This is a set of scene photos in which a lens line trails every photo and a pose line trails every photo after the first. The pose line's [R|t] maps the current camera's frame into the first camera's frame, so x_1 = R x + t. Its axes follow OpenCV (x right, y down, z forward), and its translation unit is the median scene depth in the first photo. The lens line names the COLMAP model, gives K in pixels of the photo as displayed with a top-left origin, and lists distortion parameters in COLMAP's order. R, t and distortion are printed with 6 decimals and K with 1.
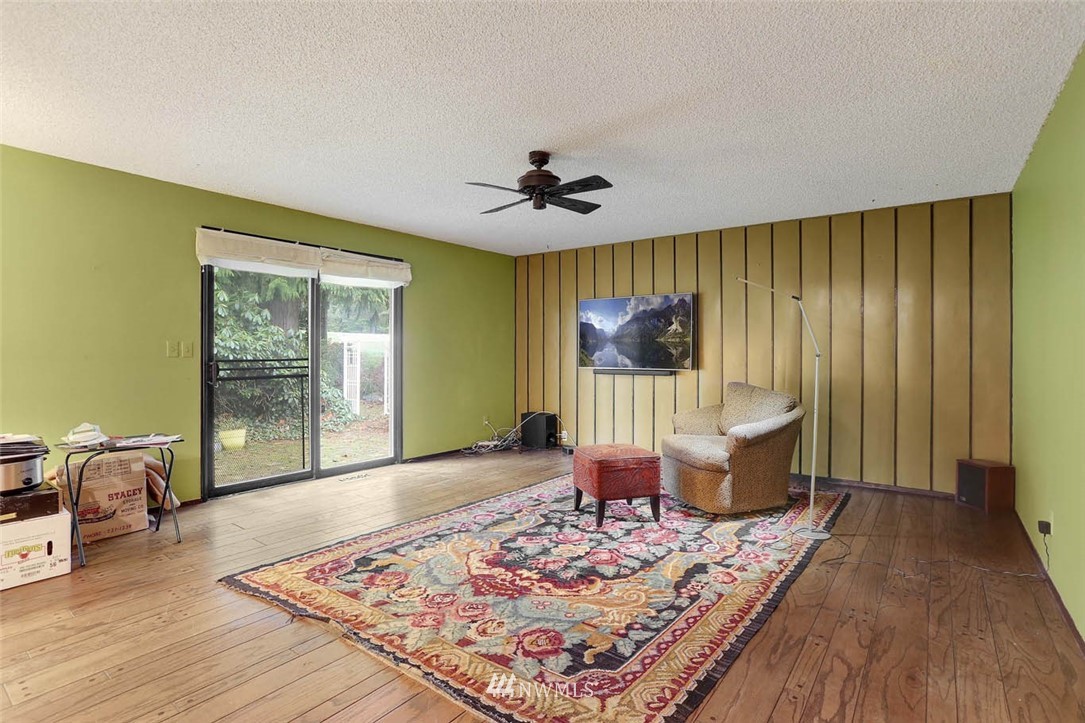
lens RADIAL K [[519.4, 0, 537.8], [0, 519.4, 363.1], [0, 0, 1]] dist [-0.038704, 0.000739]
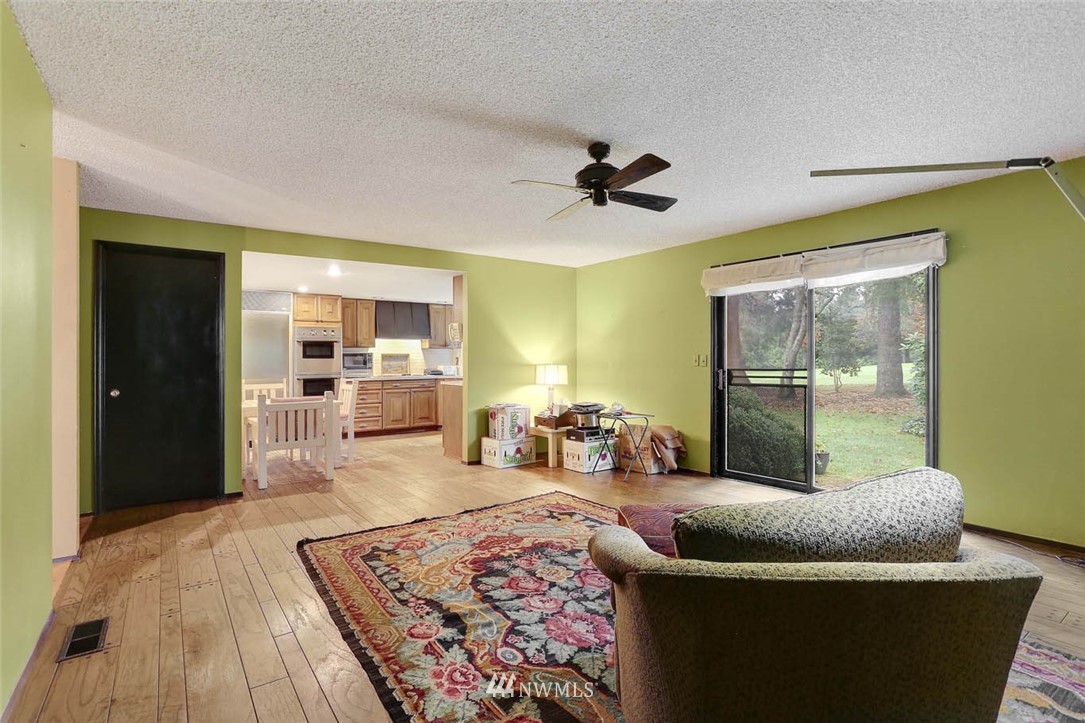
lens RADIAL K [[519.4, 0, 537.8], [0, 519.4, 363.1], [0, 0, 1]] dist [-0.038704, 0.000739]
pose [[-0.269731, -0.002157, -0.962933, 1.070369], [-0.016196, 0.999866, 0.002297, -0.023042], [0.962800, 0.016215, -0.269729, 1.338290]]
